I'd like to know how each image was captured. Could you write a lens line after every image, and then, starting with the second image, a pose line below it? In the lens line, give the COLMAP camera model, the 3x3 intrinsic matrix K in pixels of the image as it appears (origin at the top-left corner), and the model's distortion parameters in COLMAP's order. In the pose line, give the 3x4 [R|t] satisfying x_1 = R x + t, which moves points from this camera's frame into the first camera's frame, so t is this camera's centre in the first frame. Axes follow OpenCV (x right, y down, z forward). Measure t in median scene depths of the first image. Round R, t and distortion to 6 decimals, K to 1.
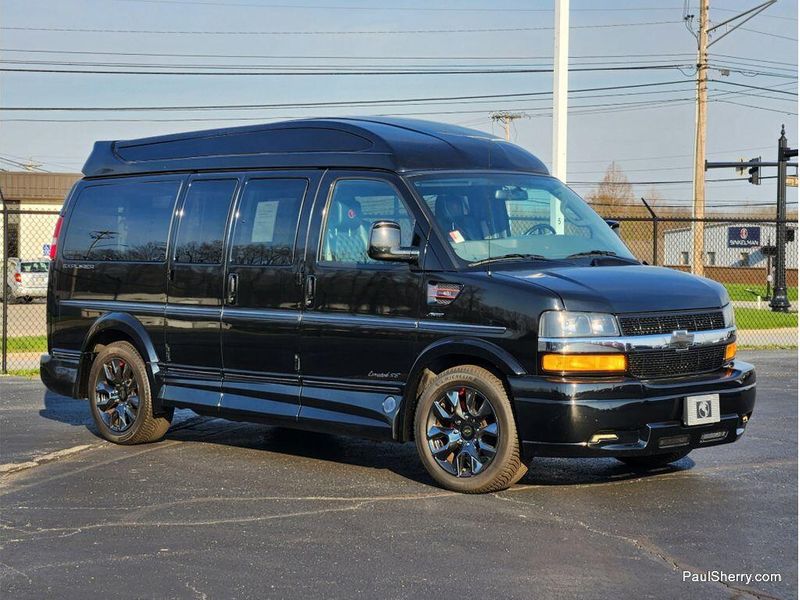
lens RADIAL K [[1599.3, 0, 400.0], [0, 1599.3, 300.0], [0, 0, 1]] dist [-0.936510, 14.587300]
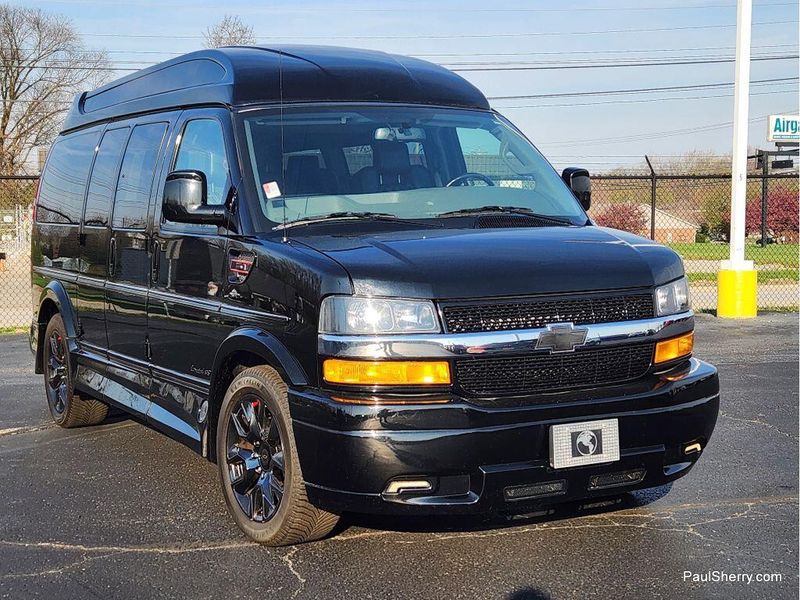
lens RADIAL K [[1227.0, 0, 400.0], [0, 1227.0, 300.0], [0, 0, 1]] dist [0.010633, 0.113989]
pose [[0.961844, 0.008656, -0.273463, 0.257772], [0.002719, 0.999148, 0.041190, -0.012444], [0.273587, -0.040362, 0.961000, 0.483701]]
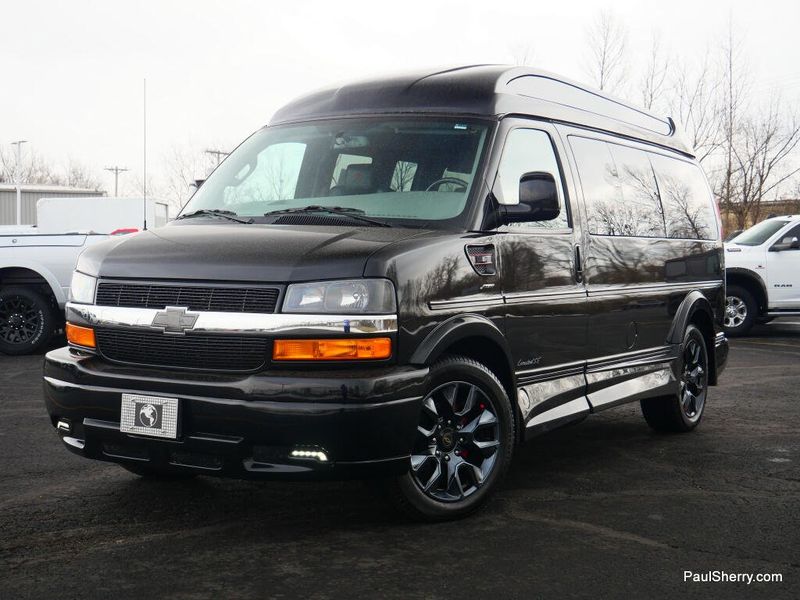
lens RADIAL K [[1184.5, 0, 400.0], [0, 1184.5, 300.0], [0, 0, 1]] dist [0.007924, 0.074525]
pose [[0.282060, 0.043061, -0.958430, 0.740630], [-0.053235, 0.998156, 0.029179, -0.005205], [0.957919, 0.042791, 0.283832, 0.953677]]
